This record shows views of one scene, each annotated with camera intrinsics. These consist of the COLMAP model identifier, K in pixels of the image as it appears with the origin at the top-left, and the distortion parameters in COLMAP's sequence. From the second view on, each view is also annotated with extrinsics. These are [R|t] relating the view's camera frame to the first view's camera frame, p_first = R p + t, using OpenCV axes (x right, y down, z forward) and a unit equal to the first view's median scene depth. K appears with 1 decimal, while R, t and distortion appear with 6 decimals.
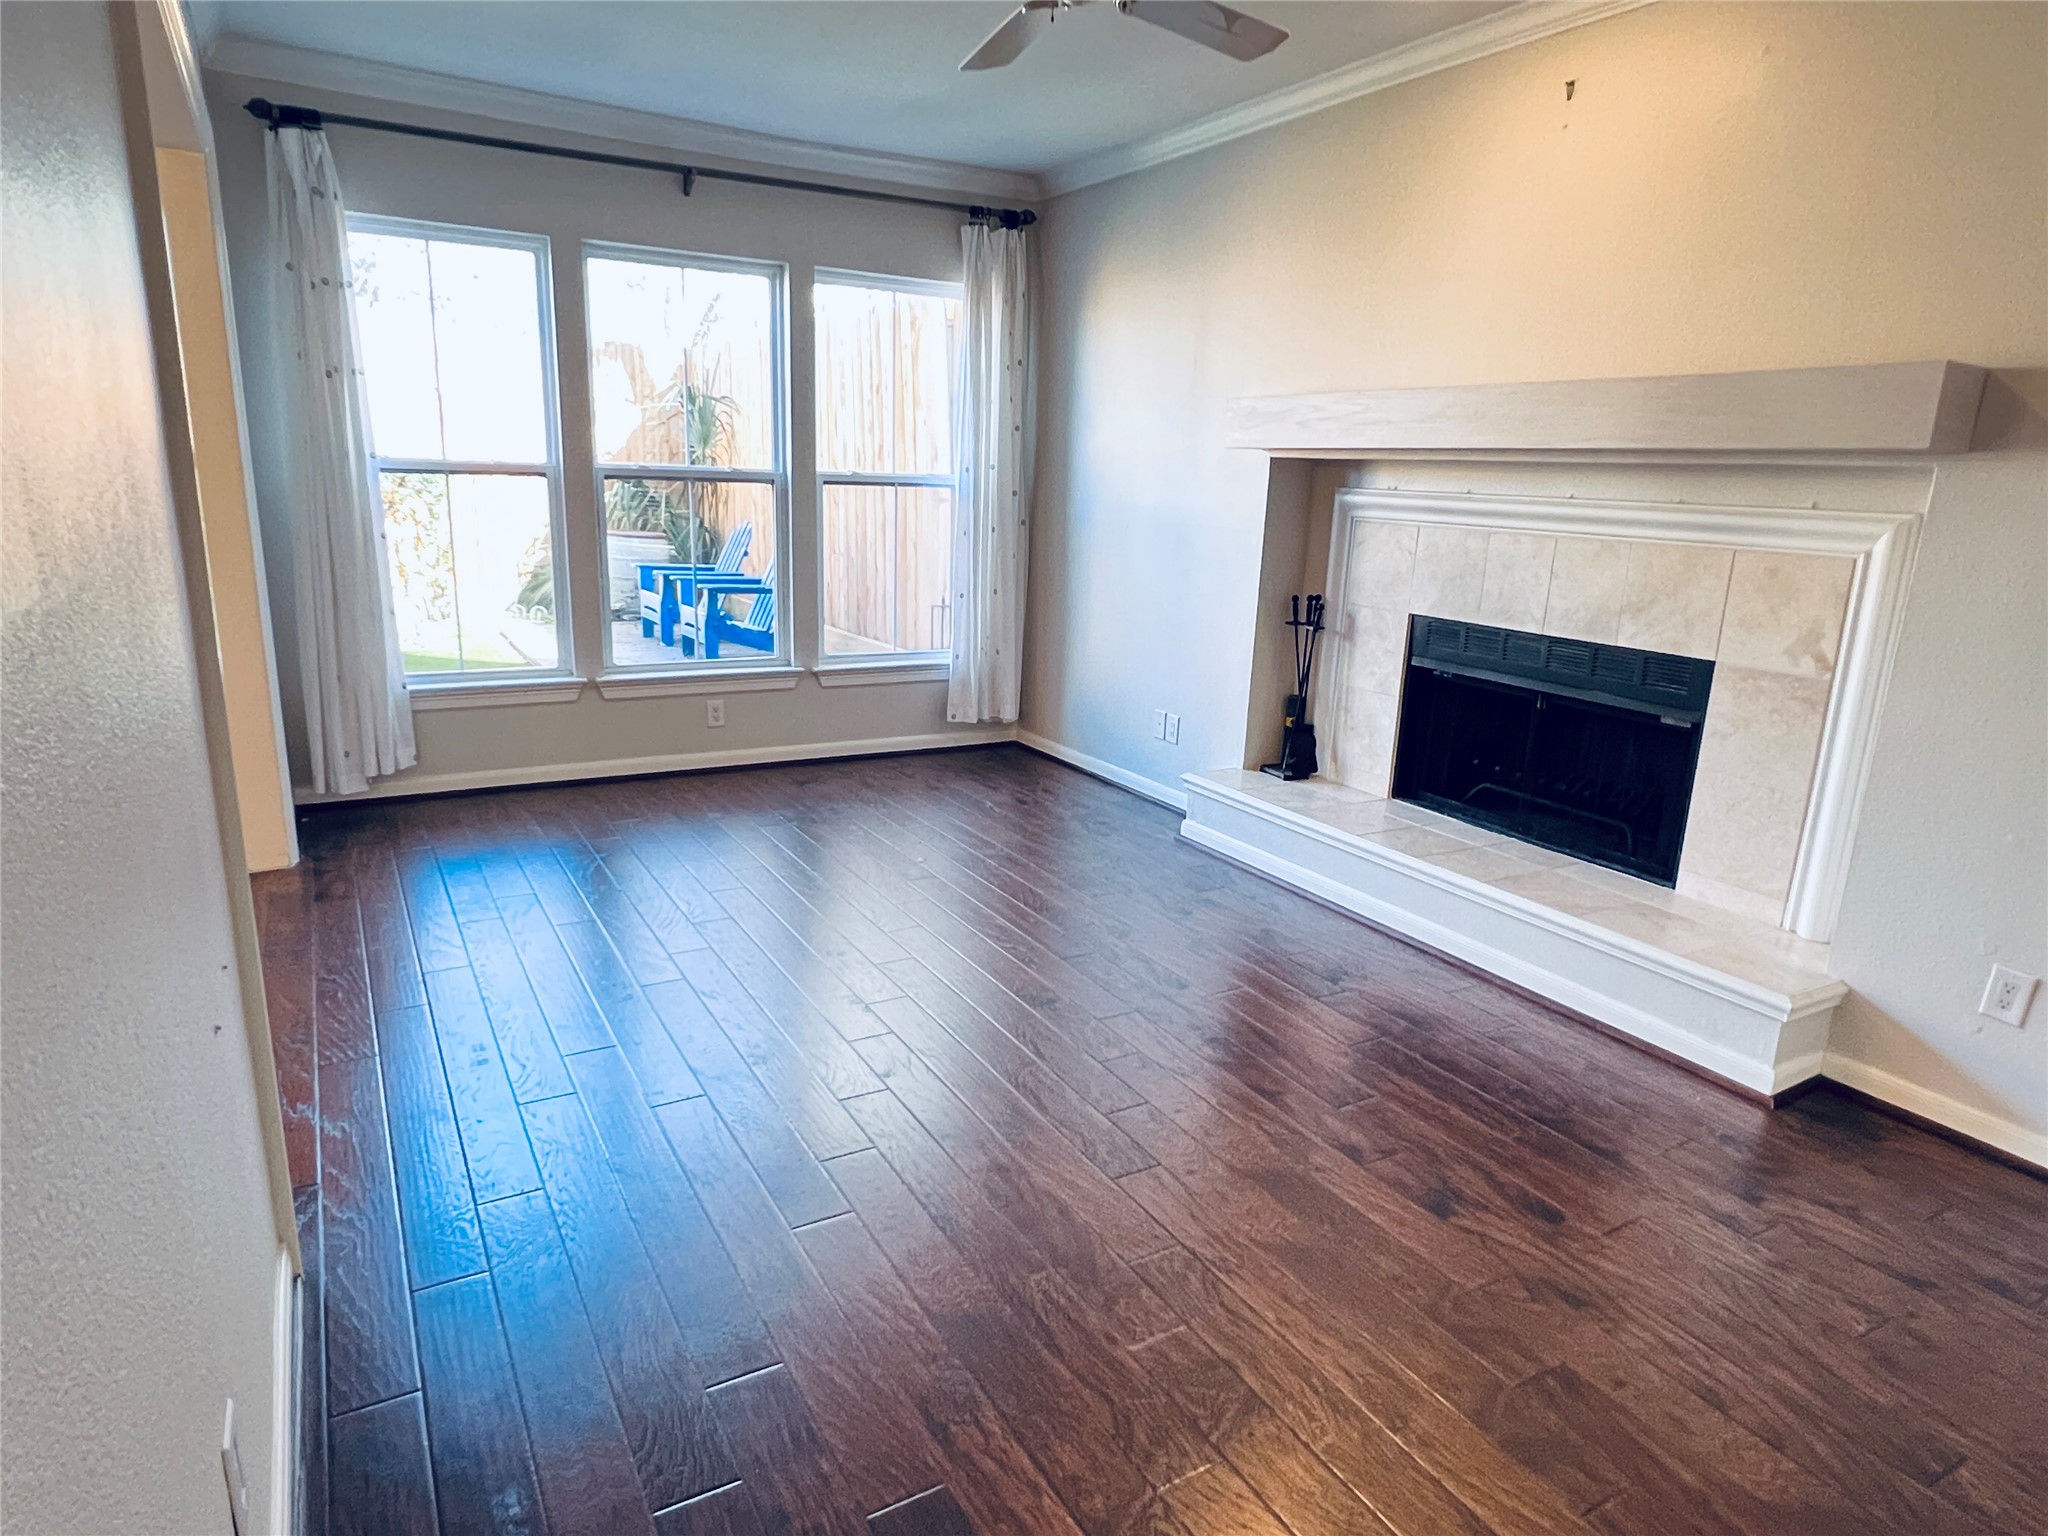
lens RADIAL K [[1200.8, 0, 1021.0], [0, 1200.8, 774.2], [0, 0, 1]] dist [0.005344, 0.000804]
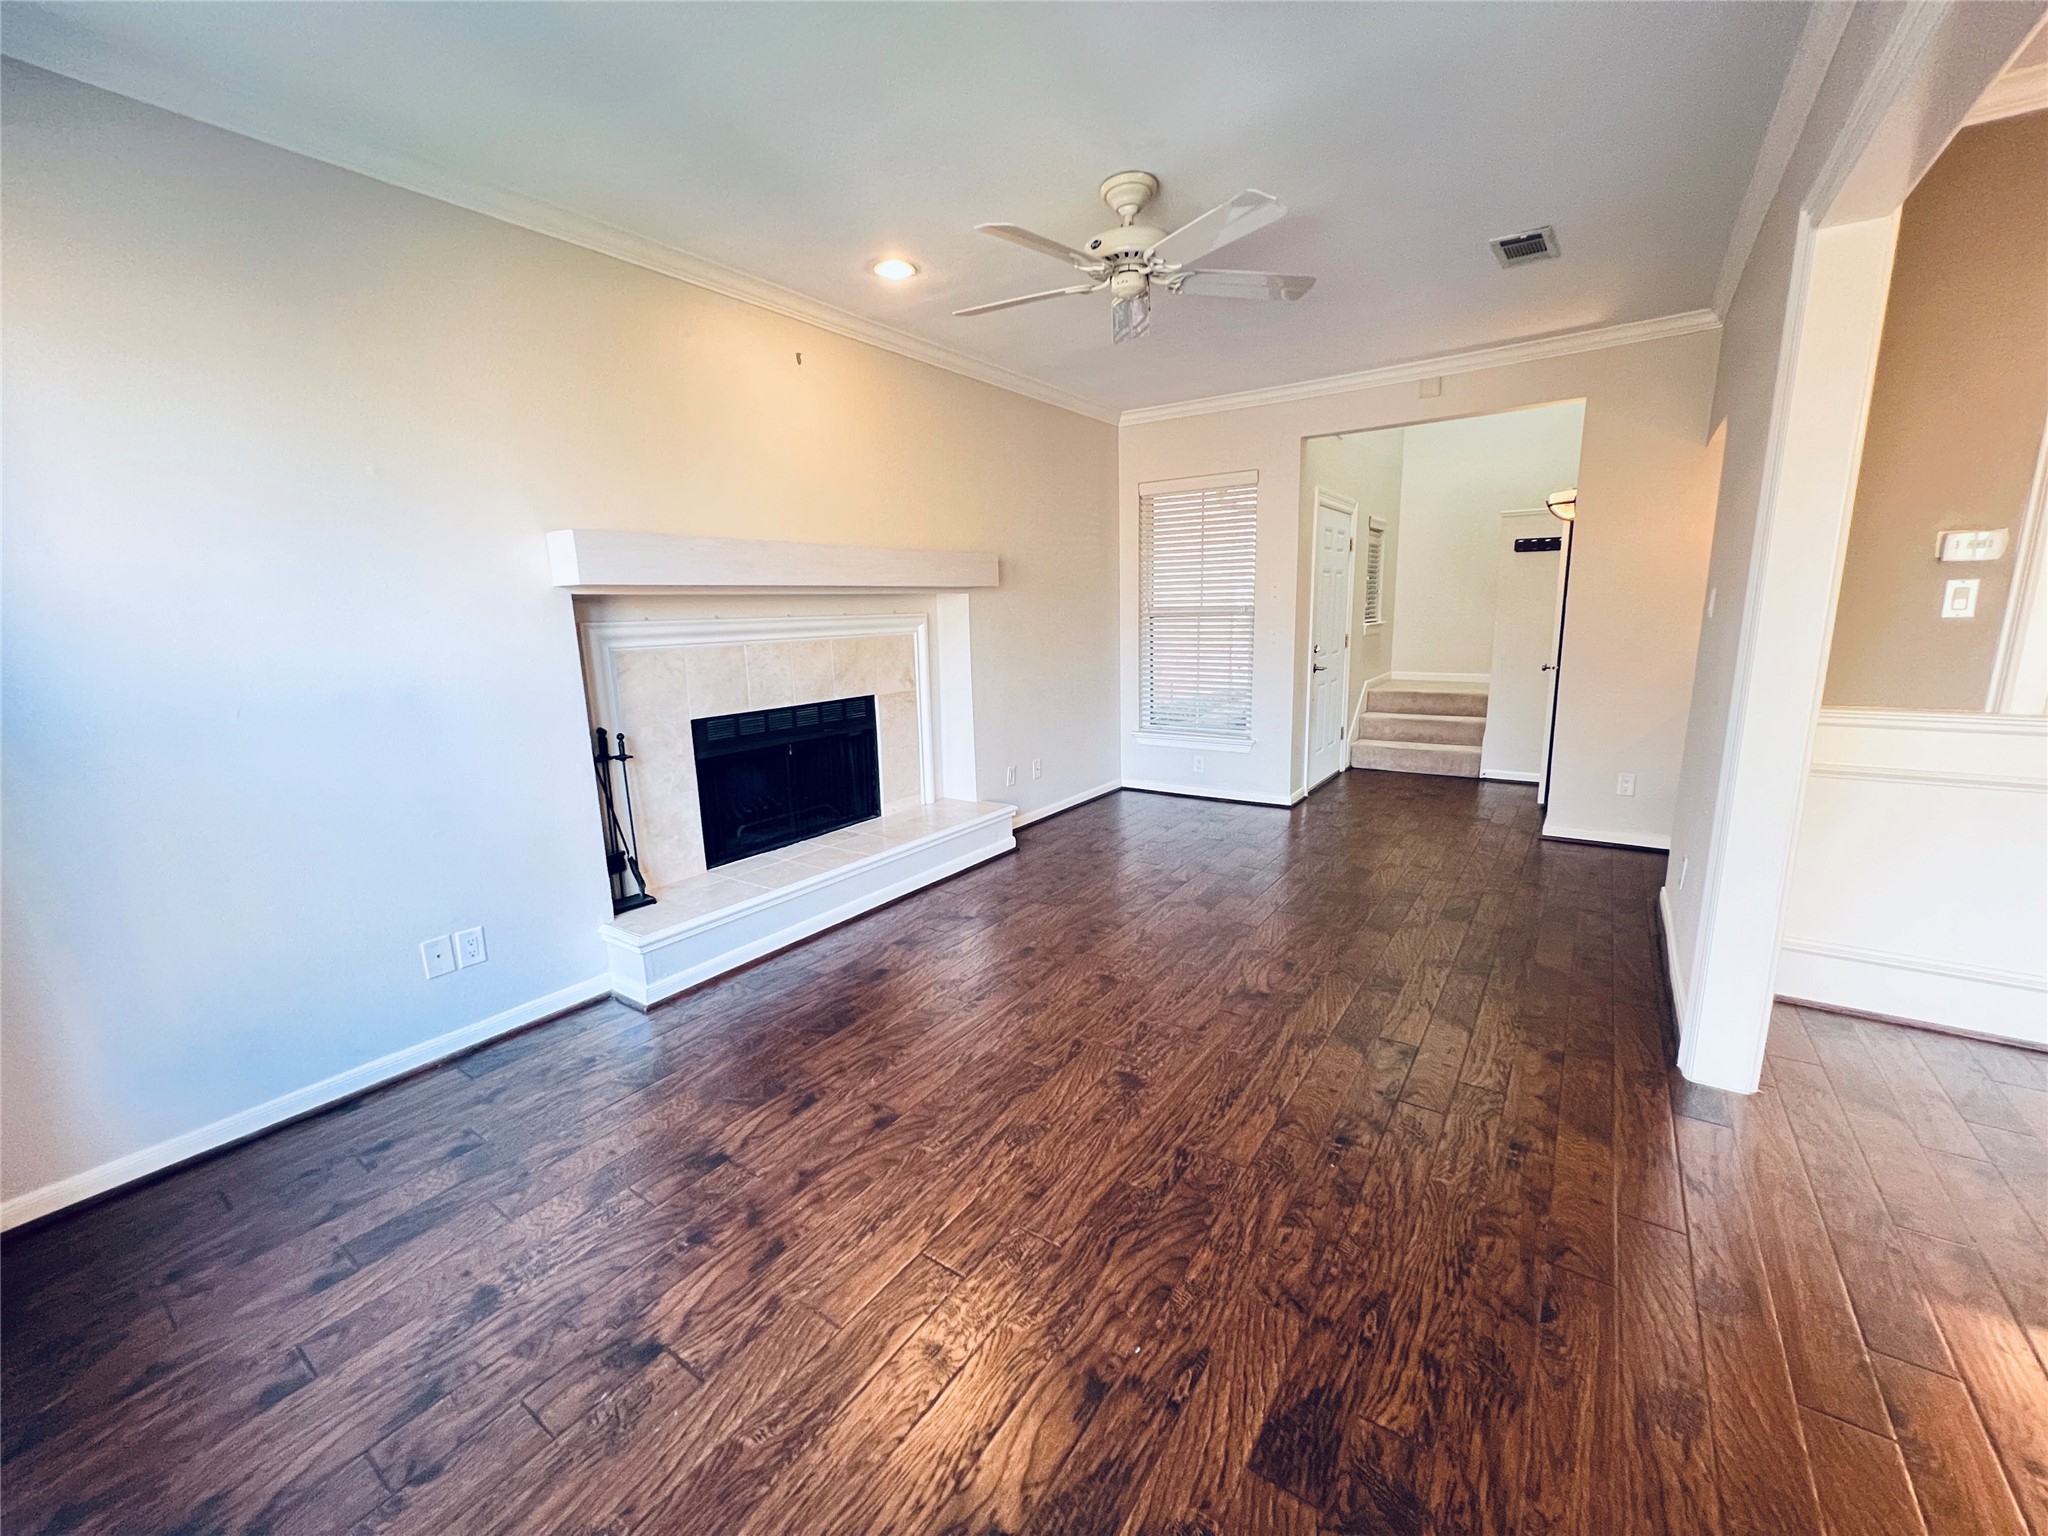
lens RADIAL K [[827.1, 0, 1020.2], [0, 827.1, 763.8], [0, 0, 1]] dist [0.001716, 0.000826]
pose [[-0.423669, -0.197443, 0.884037, -0.697124], [0.229745, 0.920619, 0.315717, -0.346641], [-0.876198, 0.336862, -0.344676, 1.253221]]
